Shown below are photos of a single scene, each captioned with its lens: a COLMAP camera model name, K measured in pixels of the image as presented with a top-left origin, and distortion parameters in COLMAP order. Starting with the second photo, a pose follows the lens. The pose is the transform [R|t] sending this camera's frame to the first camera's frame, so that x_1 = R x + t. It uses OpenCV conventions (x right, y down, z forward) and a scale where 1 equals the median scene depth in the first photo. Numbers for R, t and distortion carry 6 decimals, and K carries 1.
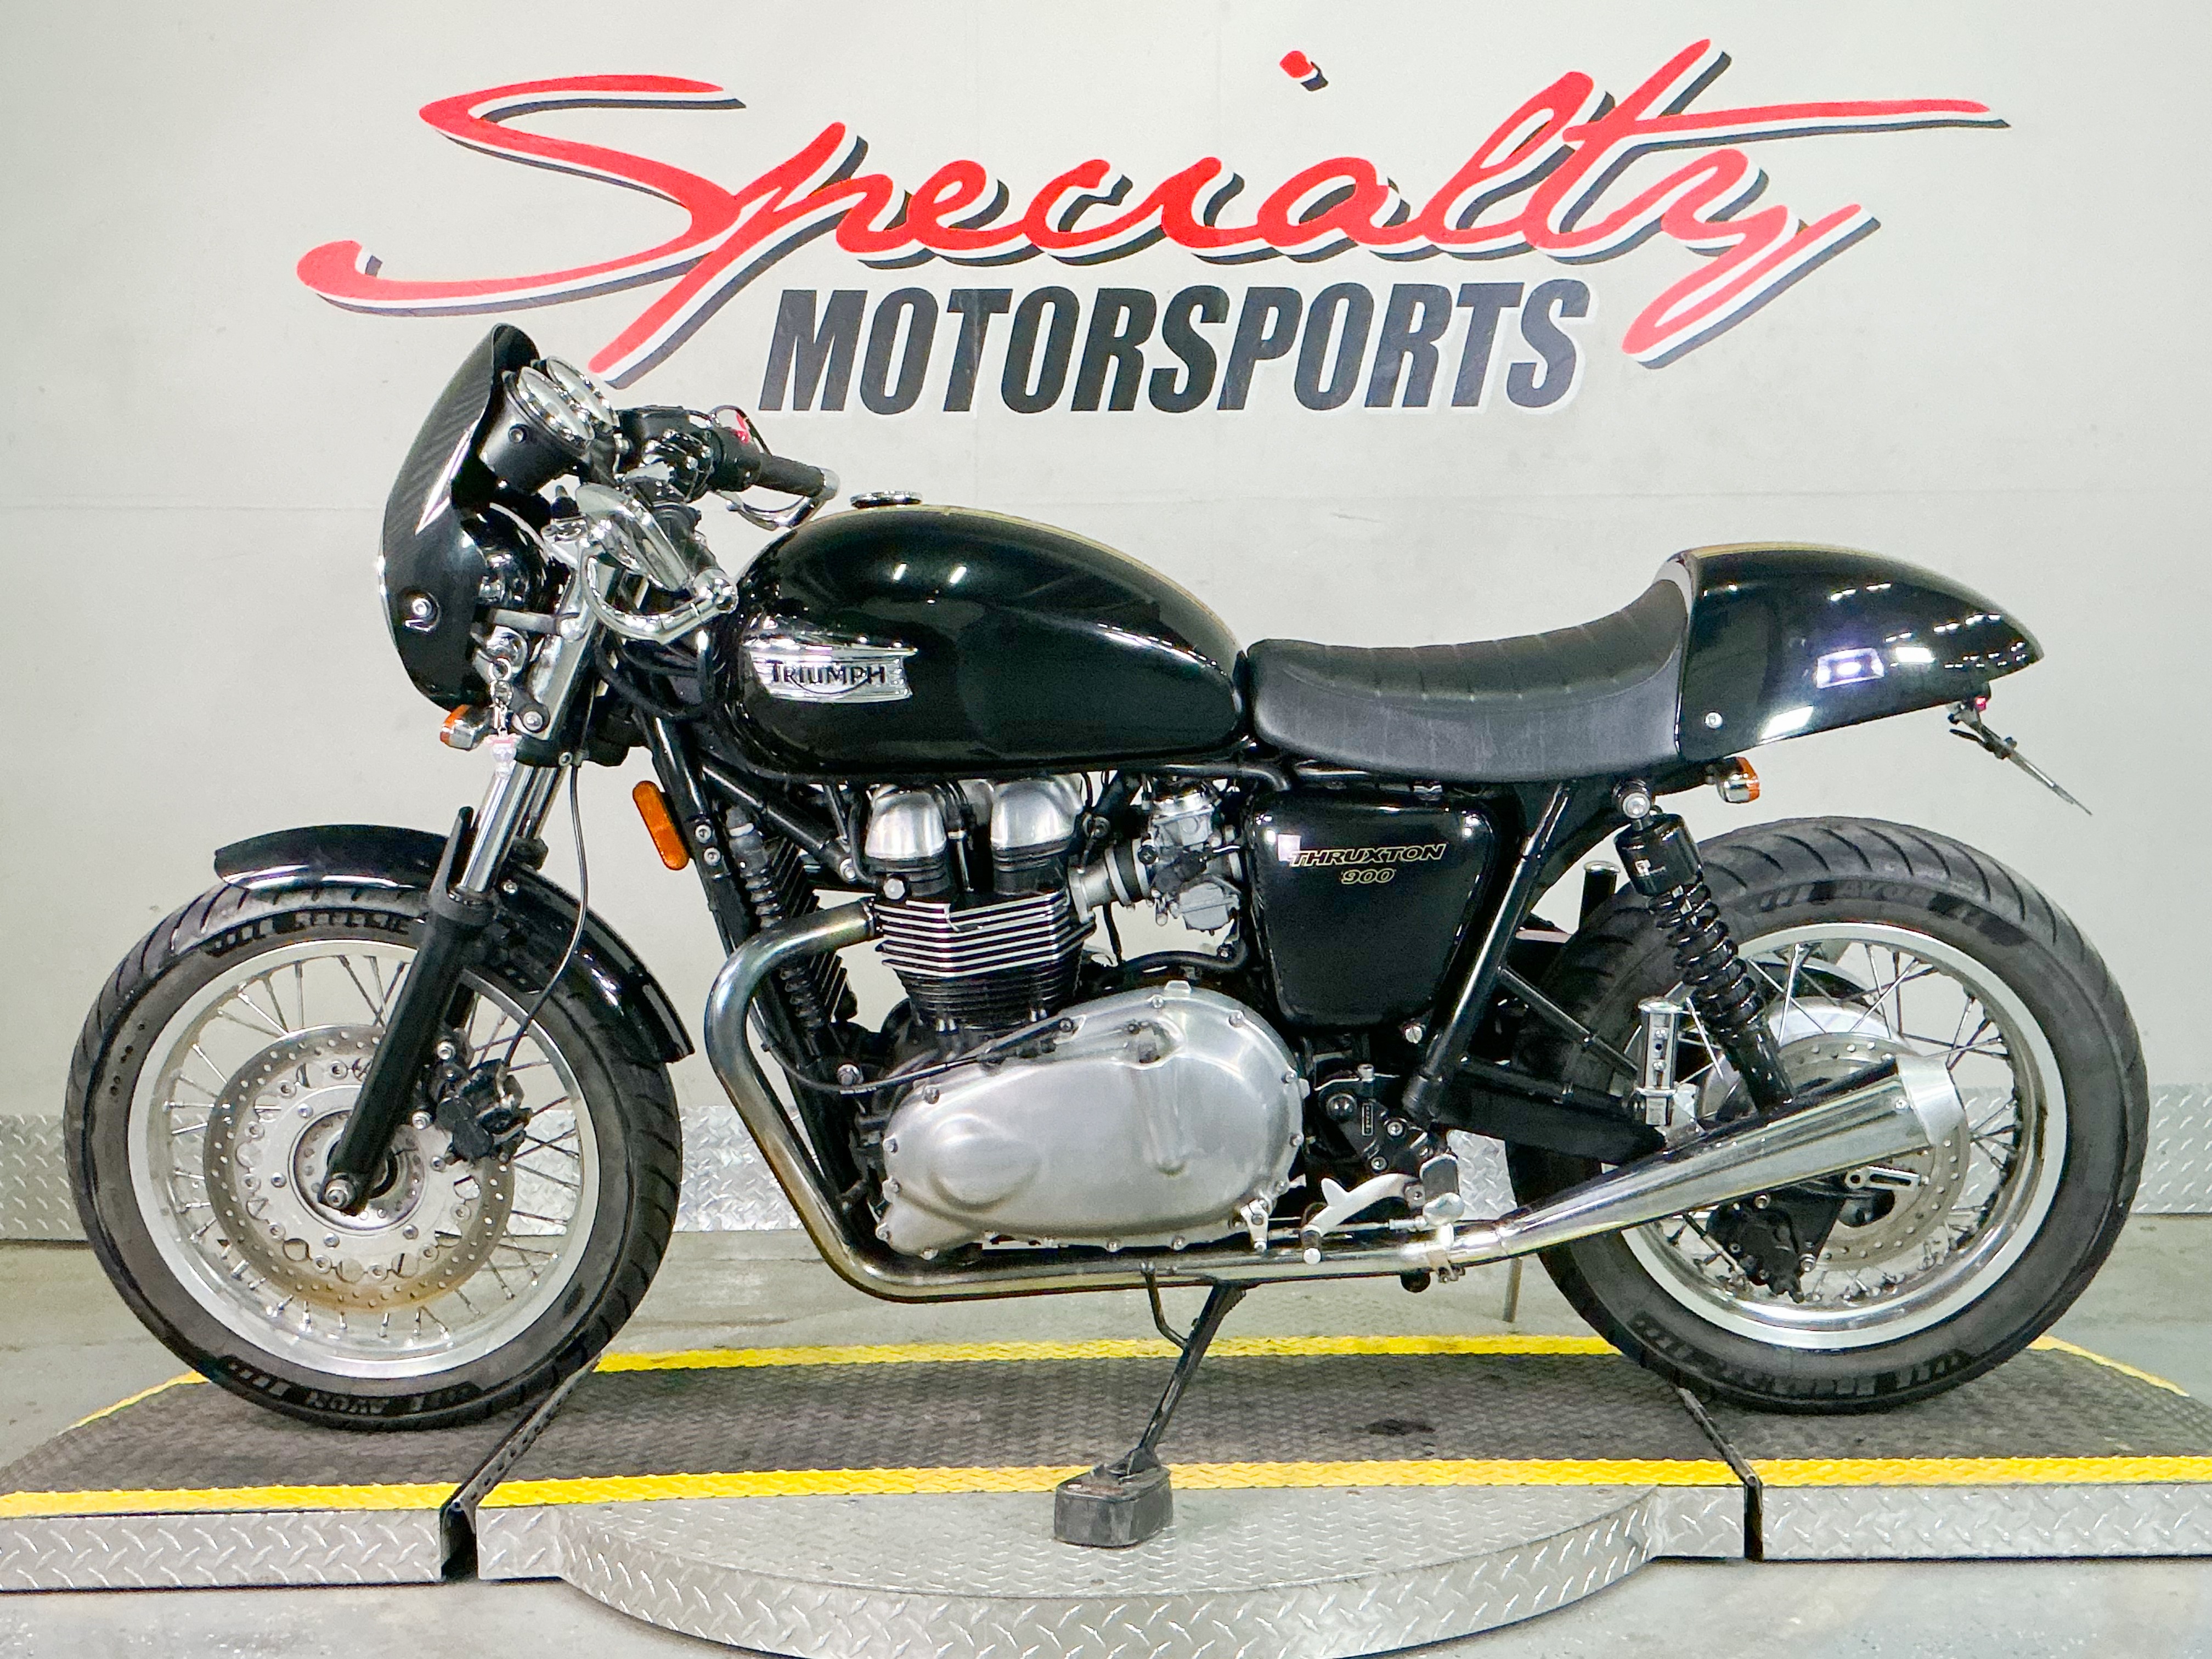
lens RADIAL K [[2697.0, 0, 1106.0], [0, 2697.0, 837.0], [0, 0, 1]] dist [0.090442, 0.000000]
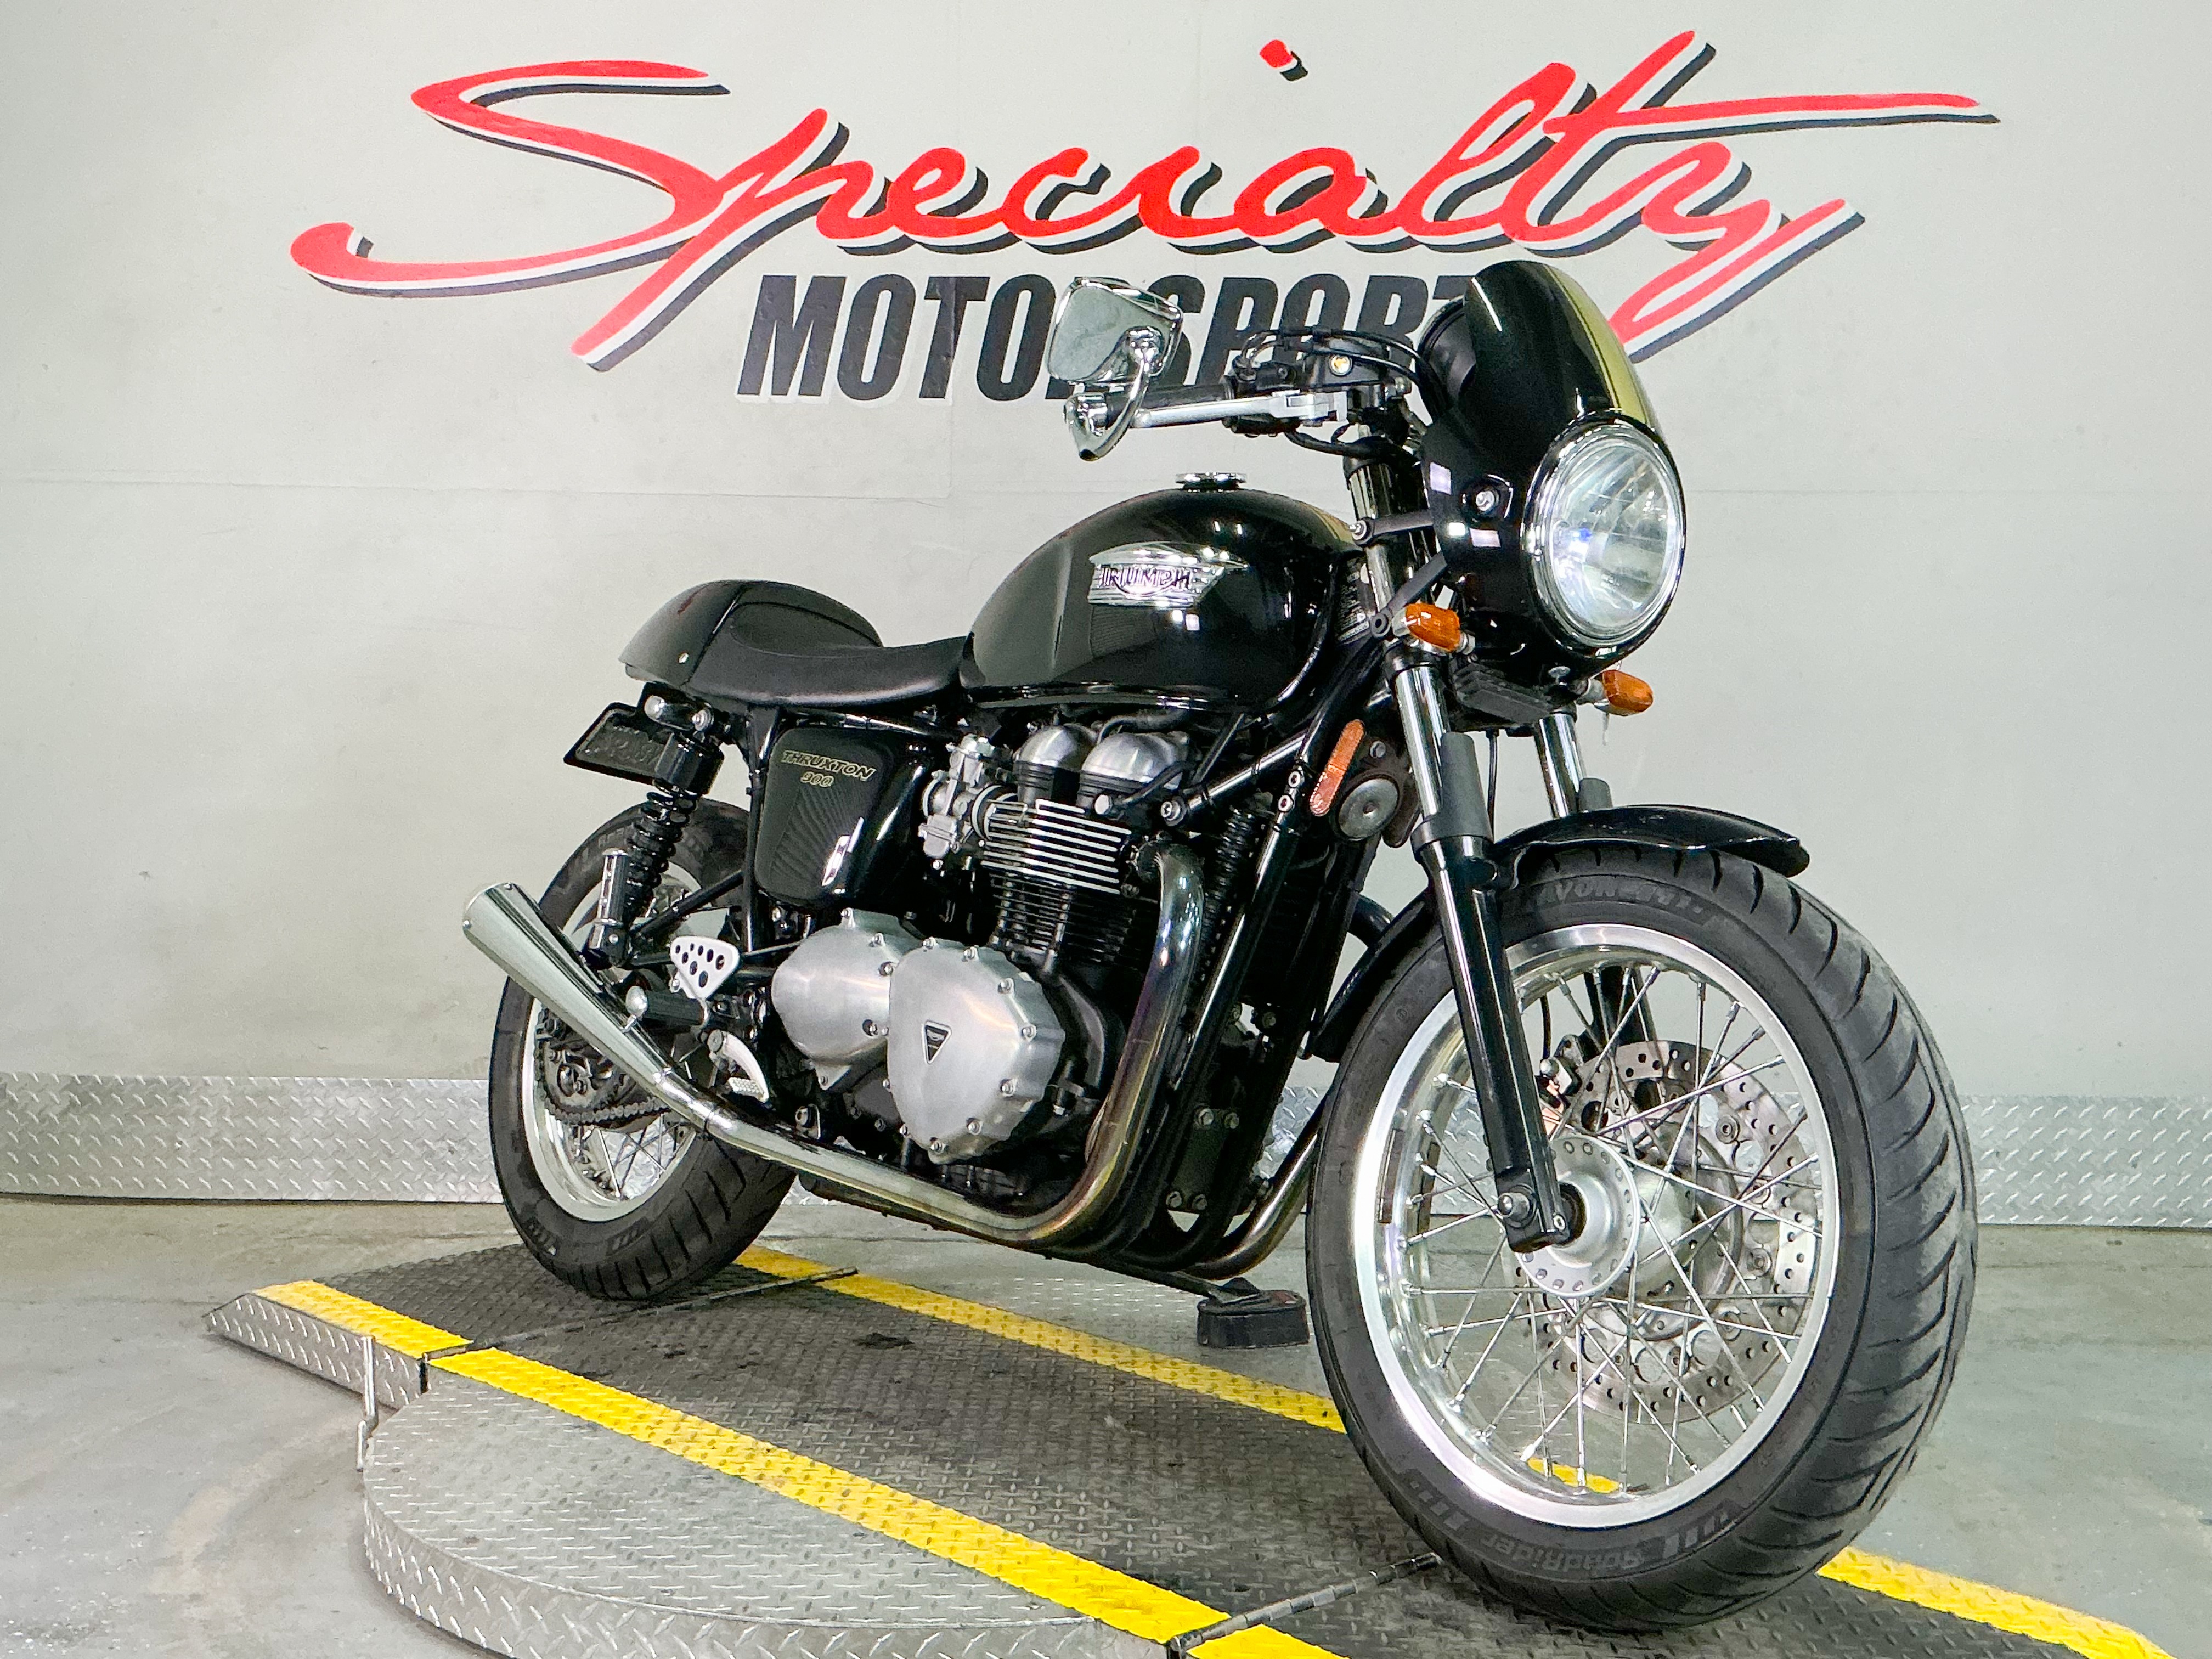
lens RADIAL K [[2481.8, 0, 1121.0], [0, 2481.8, 841.1], [0, 0, 1]] dist [0.079207, 0.000000]
pose [[0.998581, 0.020925, -0.048965, 0.099429], [-0.020633, 0.999766, 0.006452, 0.000053], [0.049088, -0.005433, 0.998780, 0.120576]]
